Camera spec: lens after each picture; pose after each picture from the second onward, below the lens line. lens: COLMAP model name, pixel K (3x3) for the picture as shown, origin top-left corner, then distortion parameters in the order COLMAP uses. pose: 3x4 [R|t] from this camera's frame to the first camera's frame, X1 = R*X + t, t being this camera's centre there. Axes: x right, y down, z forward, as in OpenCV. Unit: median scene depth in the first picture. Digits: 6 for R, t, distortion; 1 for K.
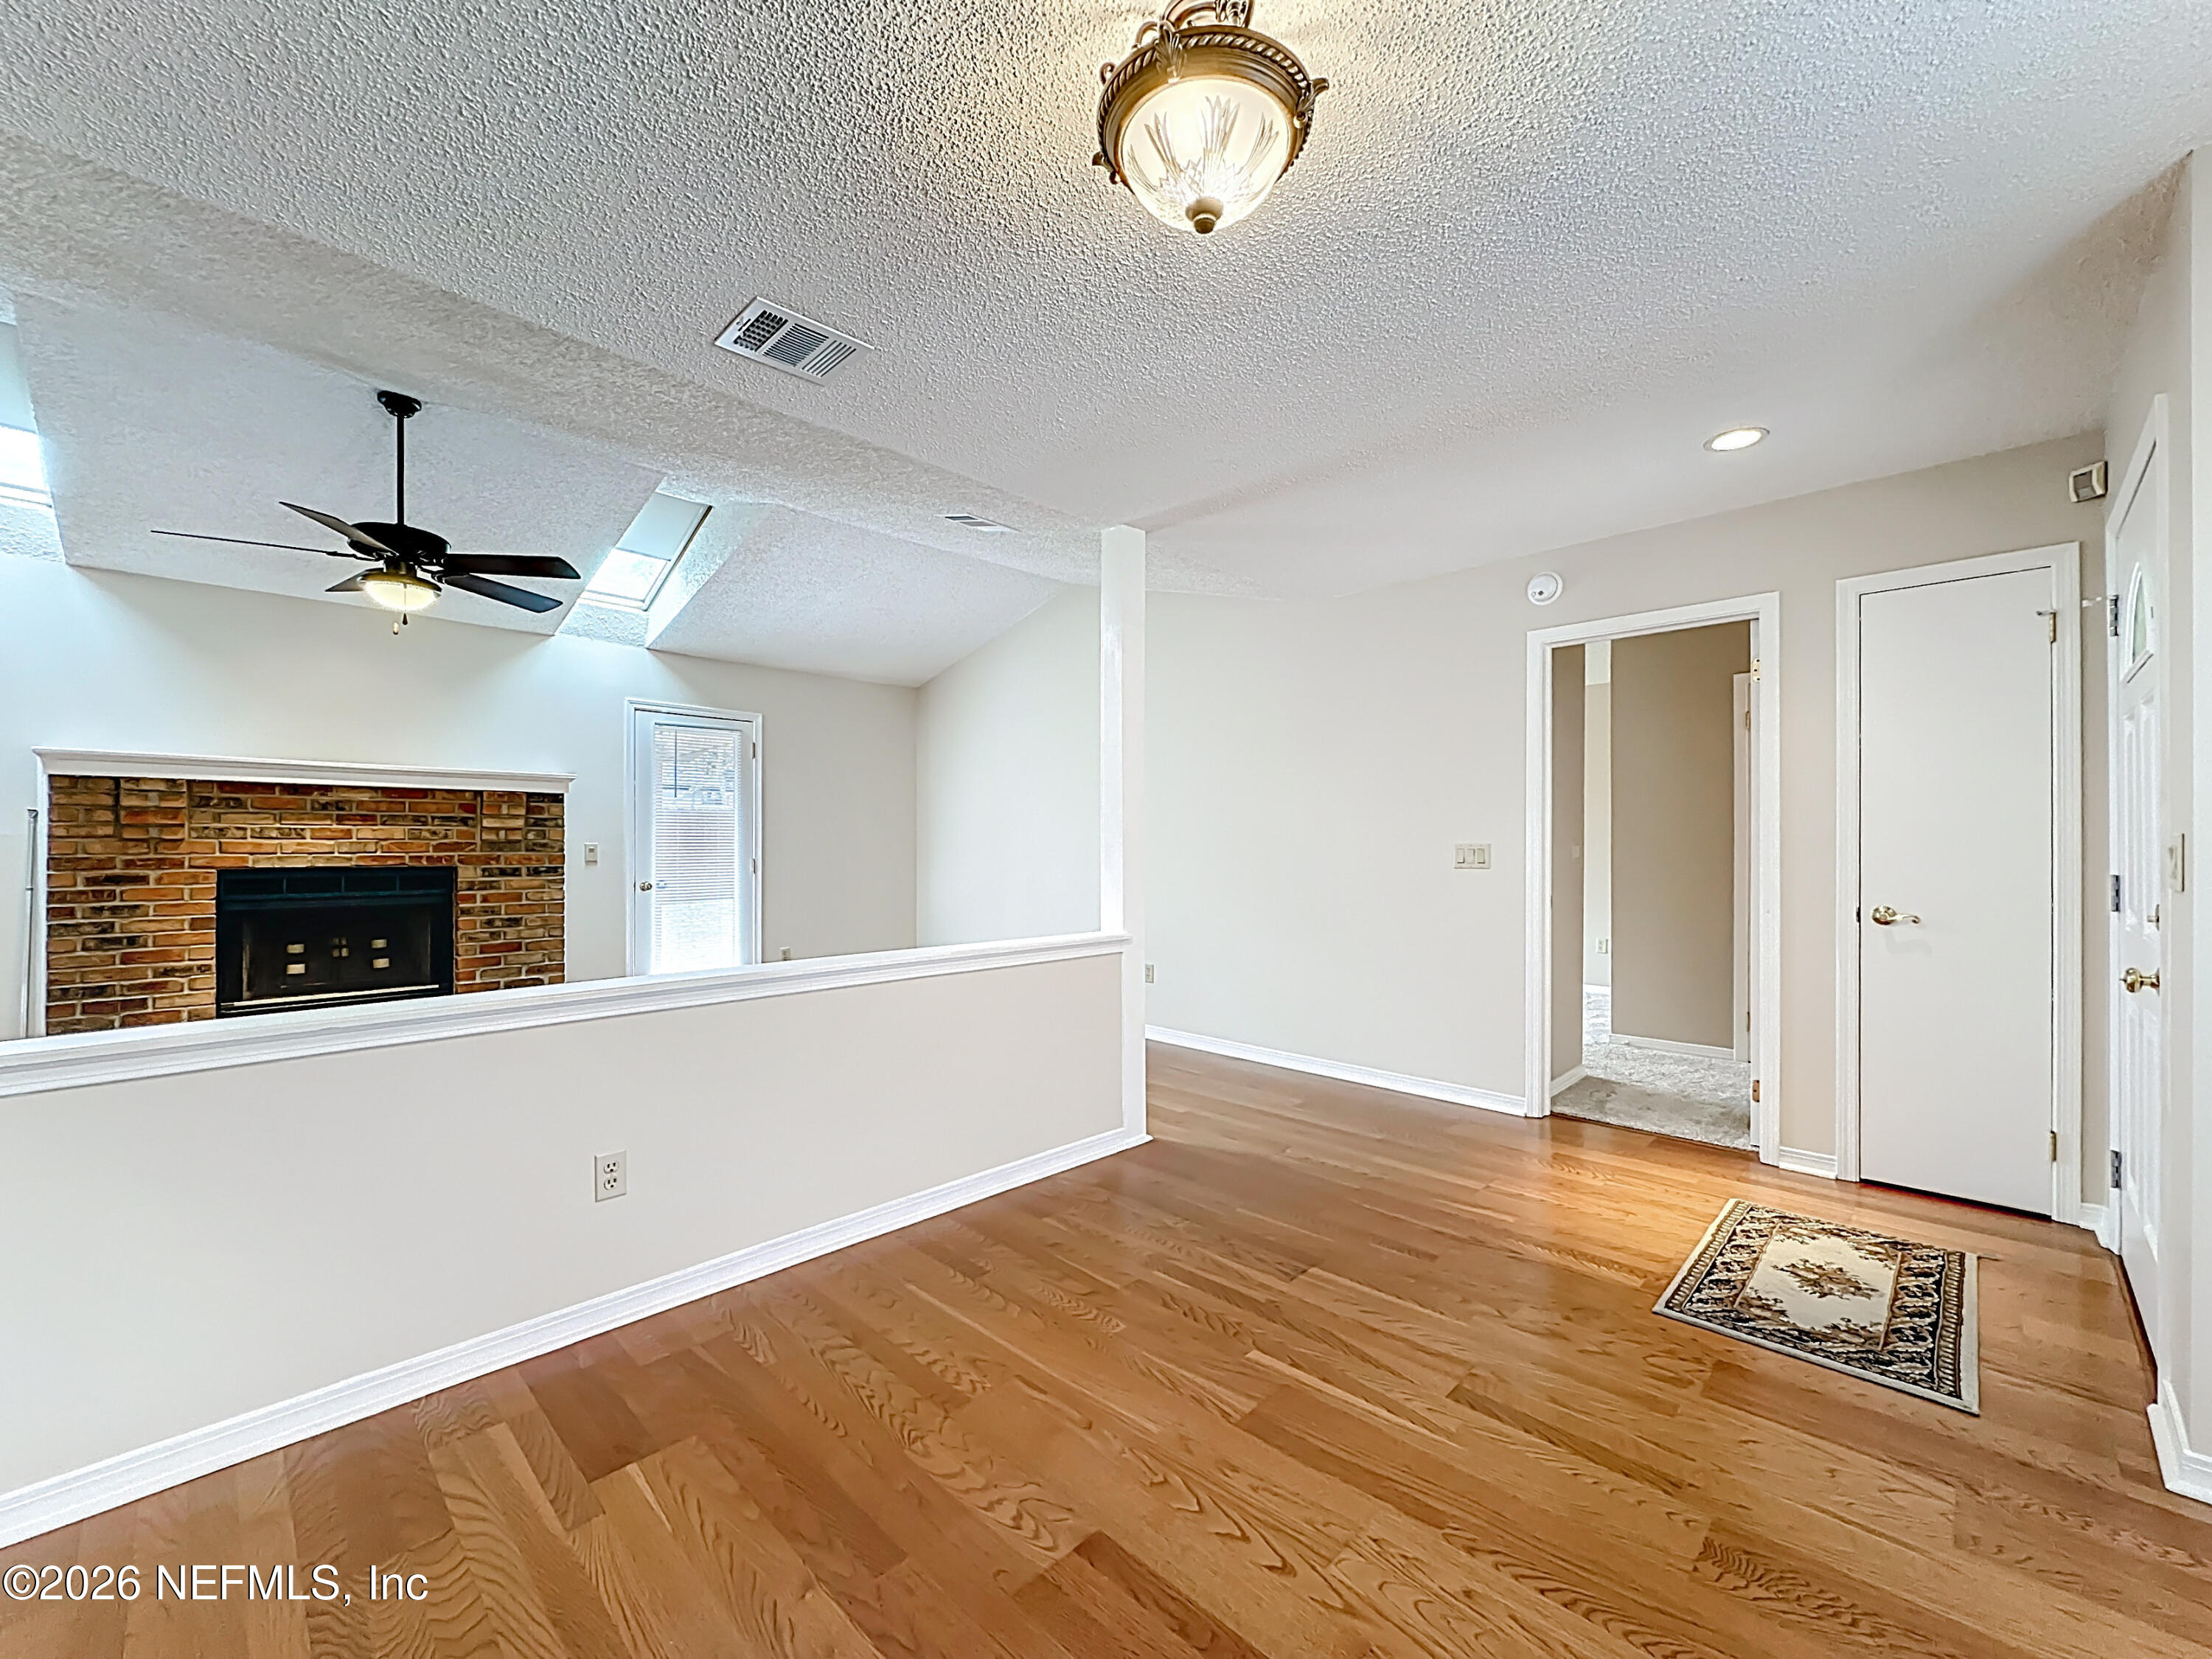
lens RADIAL K [[889.2, 0, 1103.3], [0, 889.2, 840.2], [0, 0, 1]] dist [-0.001685, -0.000384]
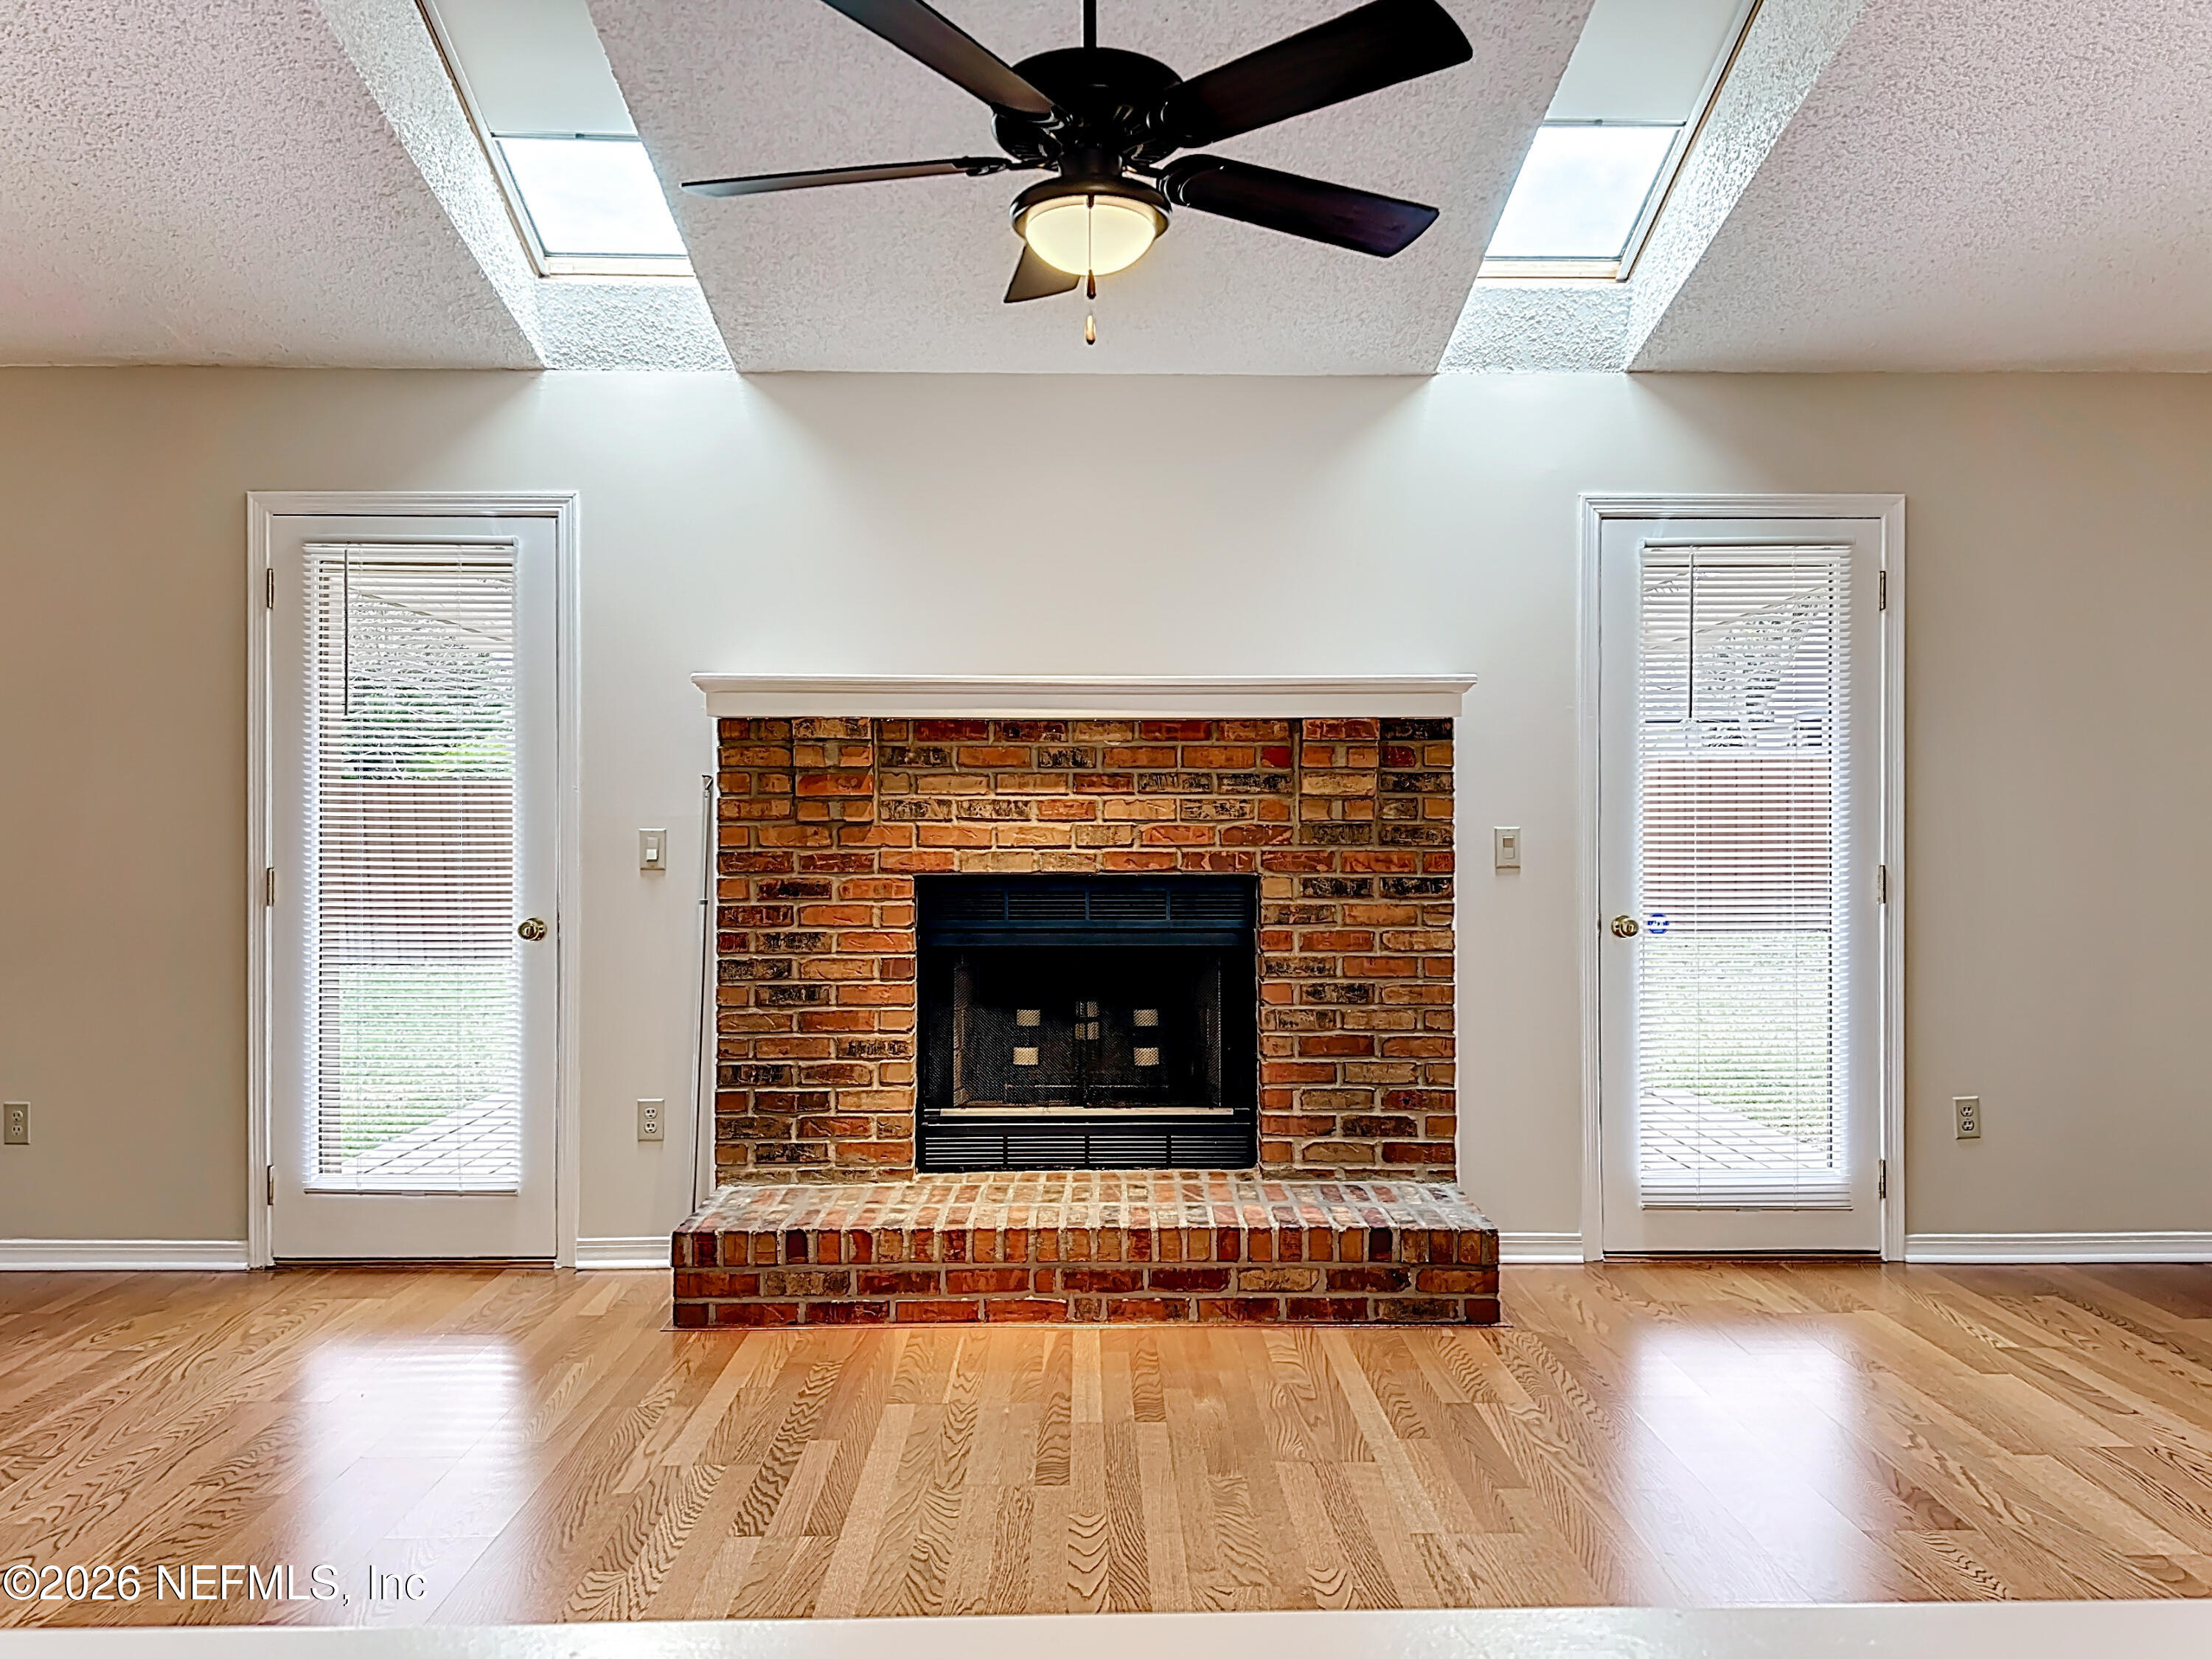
lens RADIAL K [[1520.4, 0, 1106.0], [0, 1520.4, 829.5], [0, 0, 1]] dist [0.118095, -0.001426]
pose [[0.708368, -0.001160, -0.705842, -0.231526], [0.004982, 0.999982, 0.003357, 0.001148], [0.705826, -0.005895, 0.708361, 0.412543]]
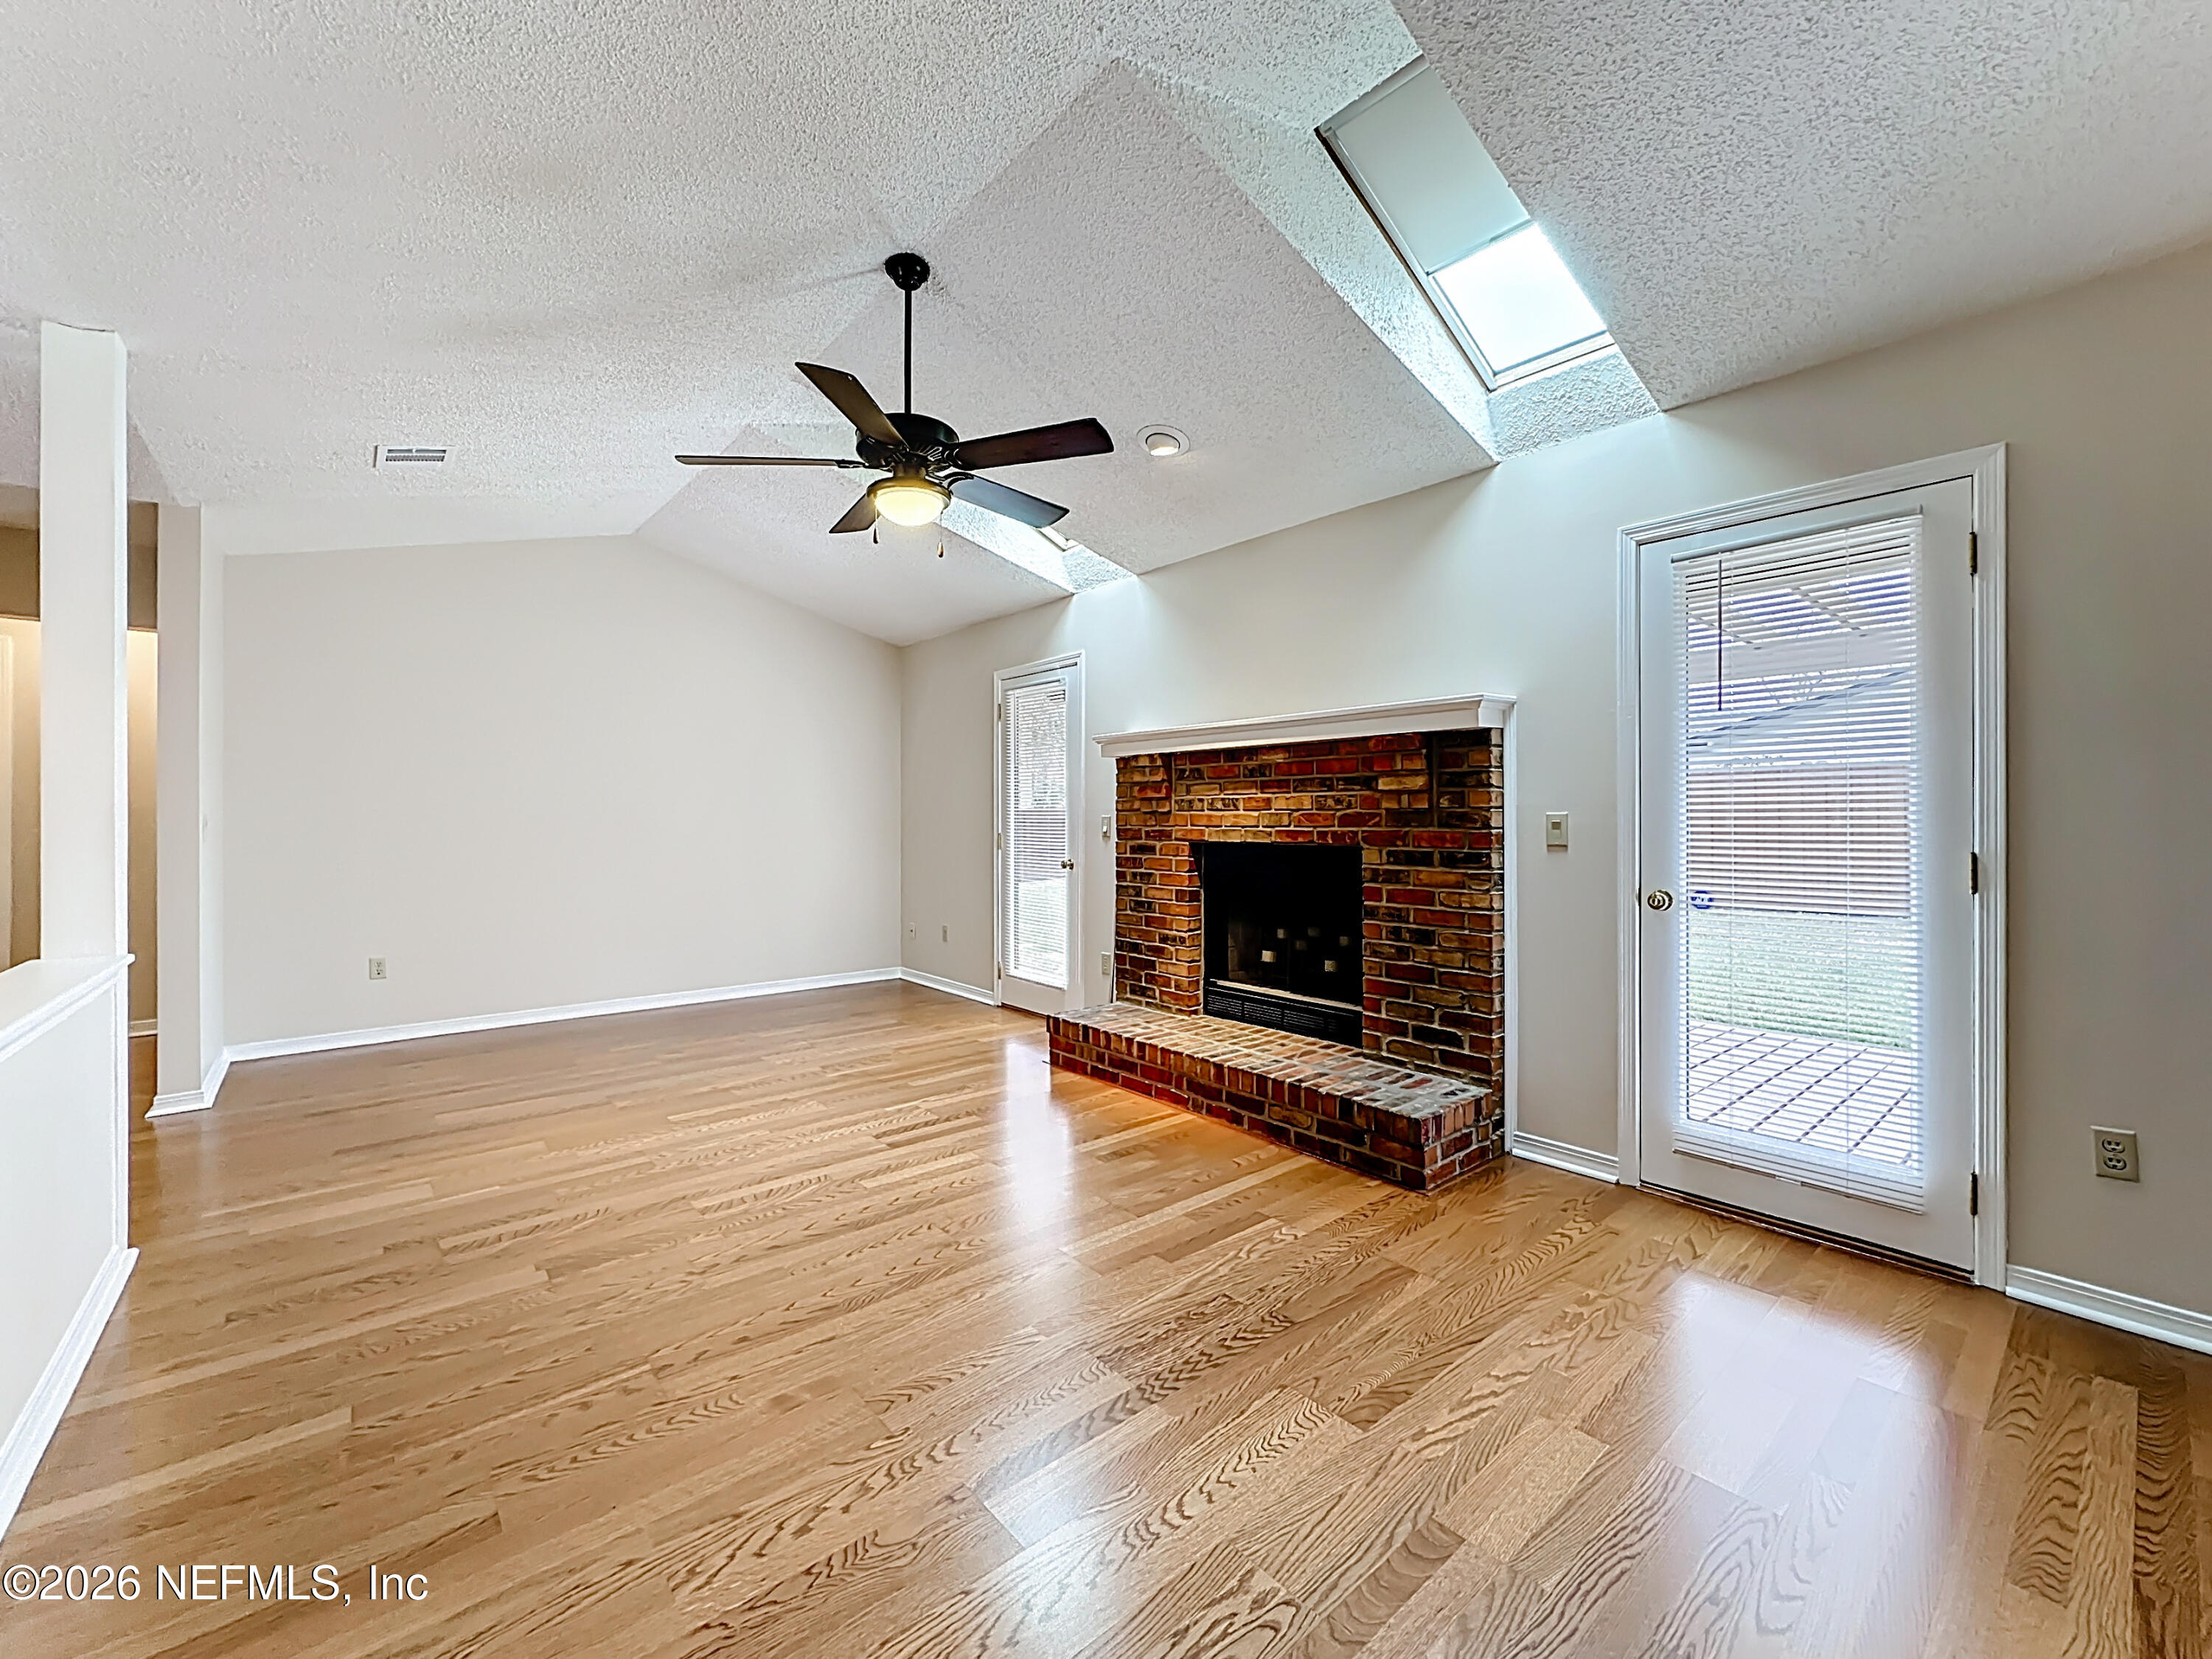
lens RADIAL K [[904.4, 0, 1101.5], [0, 904.4, 817.8], [0, 0, 1]] dist [-0.000344, 0.000148]
pose [[-0.097955, -0.000455, -0.995191, 0.011418], [0.007274, 0.999973, -0.001173, 0.006595], [0.995164, -0.007354, -0.097949, 1.046592]]
